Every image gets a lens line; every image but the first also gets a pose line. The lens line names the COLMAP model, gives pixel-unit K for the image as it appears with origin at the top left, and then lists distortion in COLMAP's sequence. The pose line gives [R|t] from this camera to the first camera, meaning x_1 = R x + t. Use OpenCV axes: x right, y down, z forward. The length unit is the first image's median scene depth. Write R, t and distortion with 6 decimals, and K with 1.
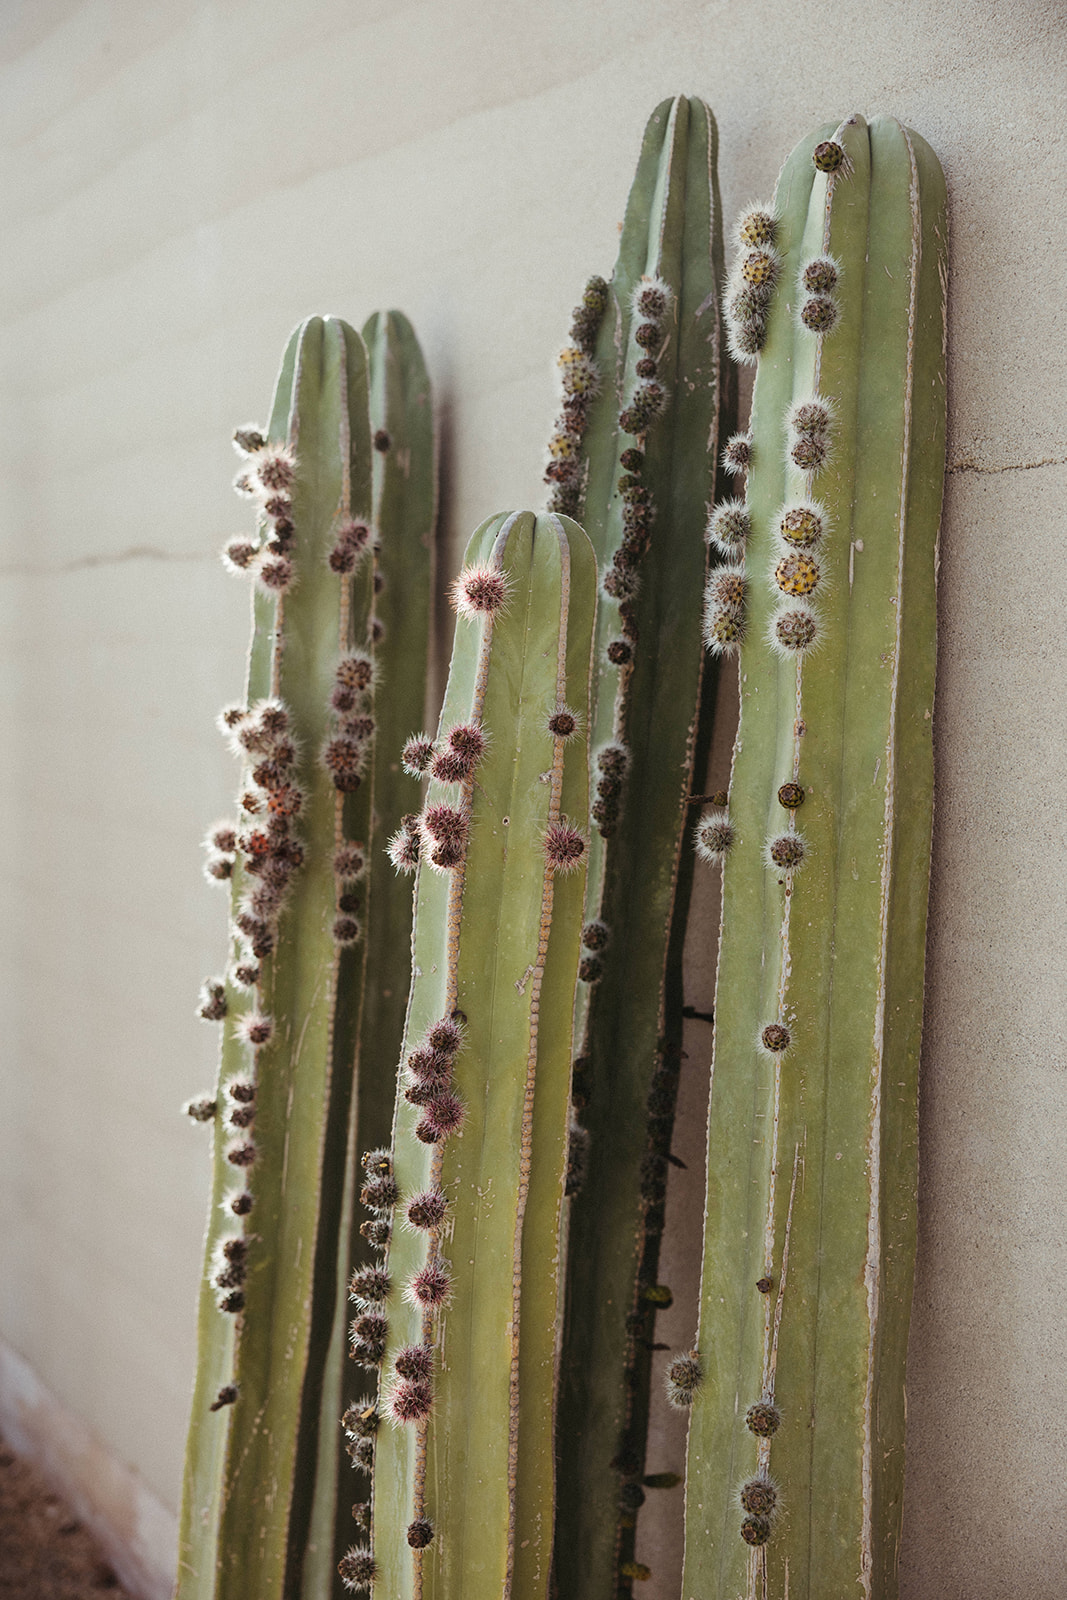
lens RADIAL K [[2032.2, 0, 528.4], [0, 2032.2, 799.6], [0, 0, 1]] dist [0.032439, 0.000000]
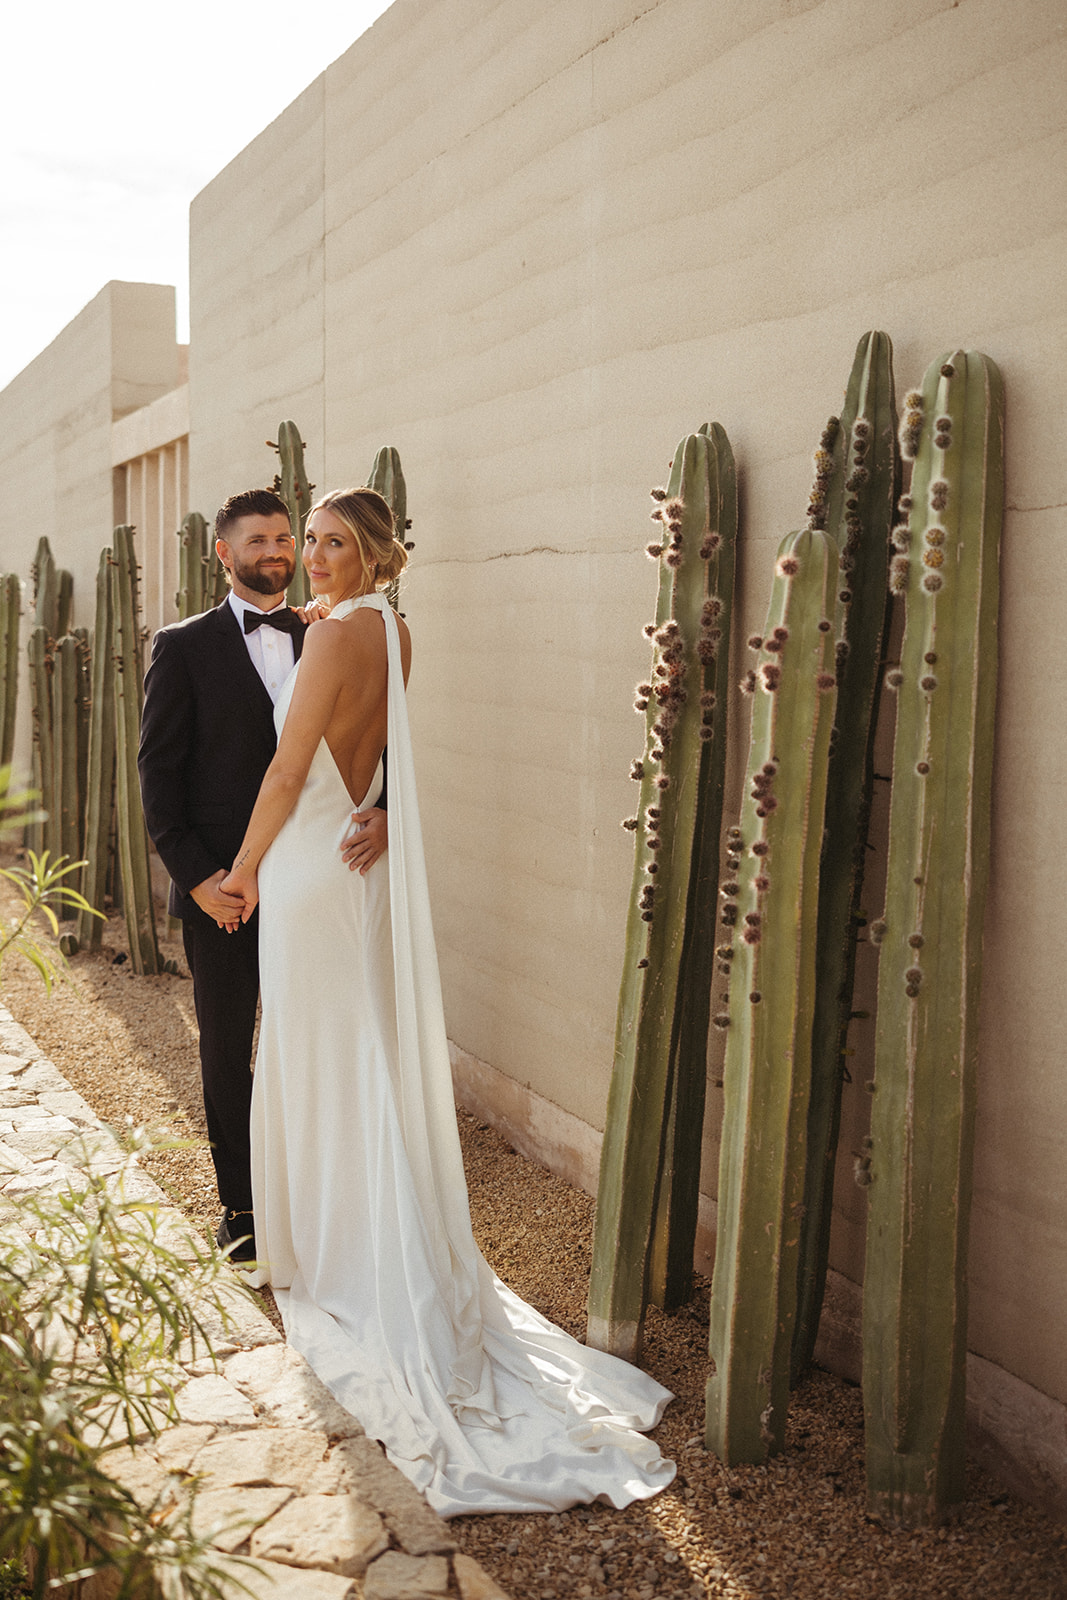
lens RADIAL K [[1511.3, 0, 519.9], [0, 1511.3, 692.0], [0, 0, 1]] dist [-0.049612, 0.000000]
pose [[0.991543, 0.005287, -0.129673, -0.082971], [-0.008634, 0.999644, -0.025264, 0.065996], [0.129493, 0.026170, 0.991235, -0.557104]]
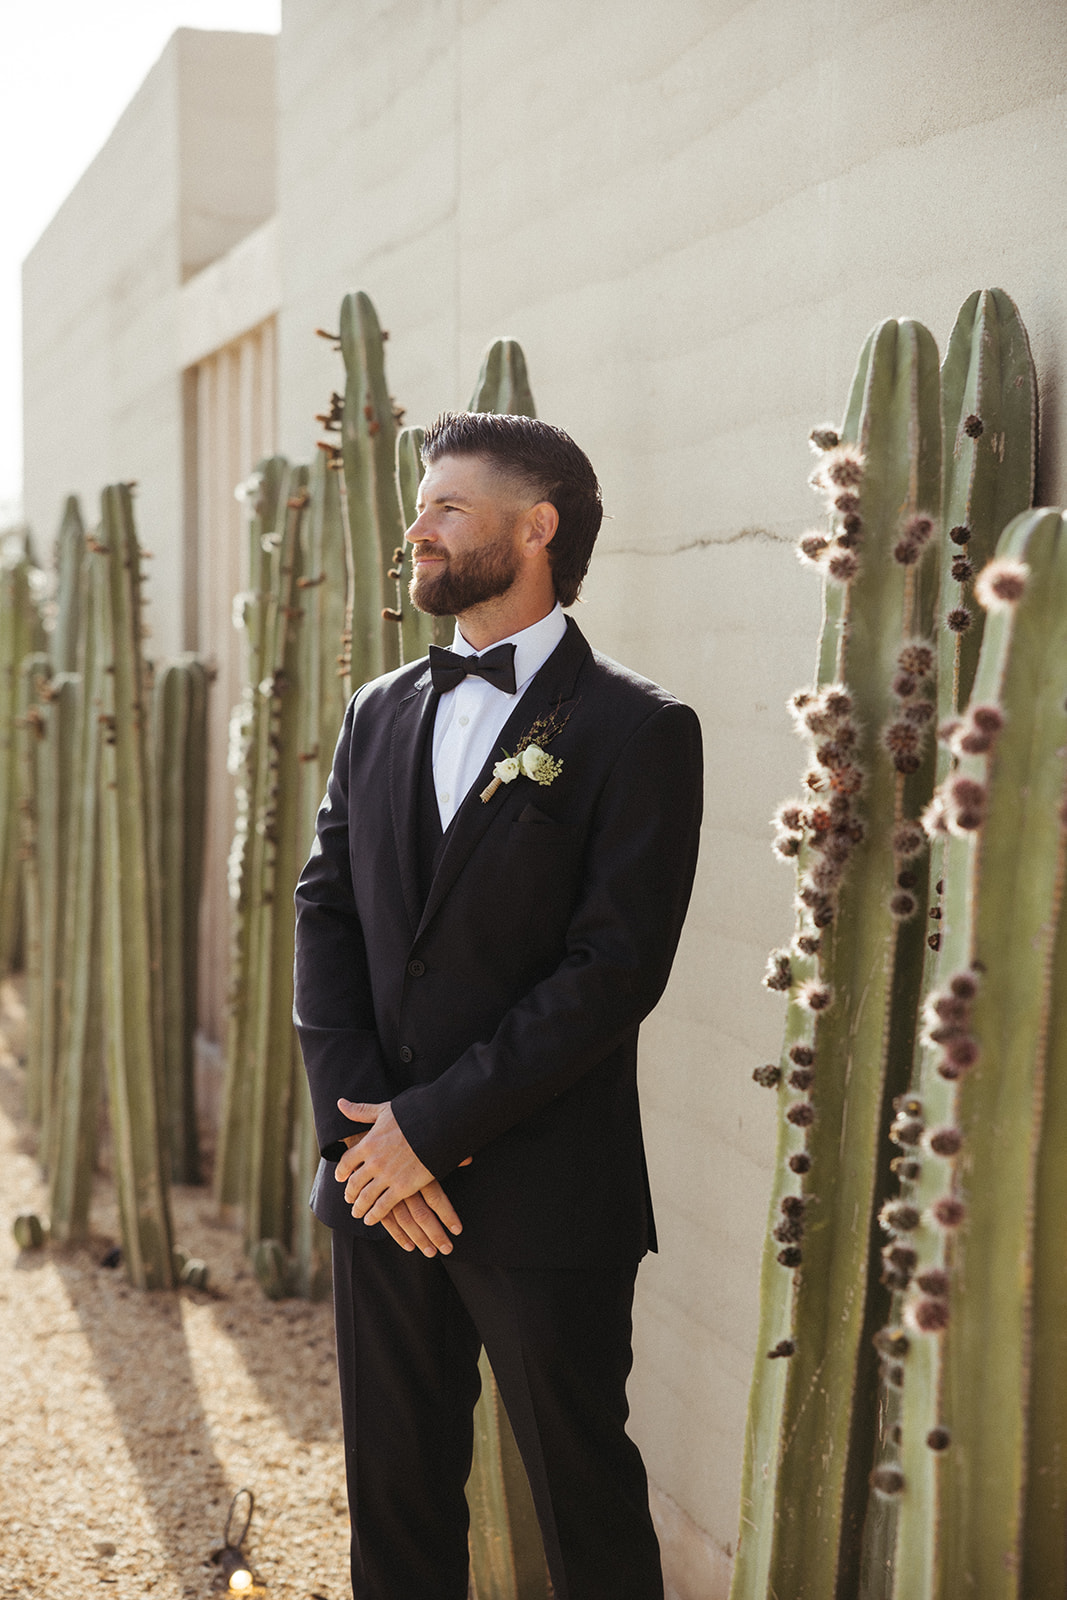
lens RADIAL K [[2740.6, 0, 524.7], [0, 2740.6, 795.5], [0, 0, 1]] dist [0.156148, 0.000000]
pose [[0.959214, 0.019406, -0.282016, 0.128318], [-0.024520, 0.999593, -0.014615, 0.035012], [0.281617, 0.020934, 0.959298, -0.437625]]
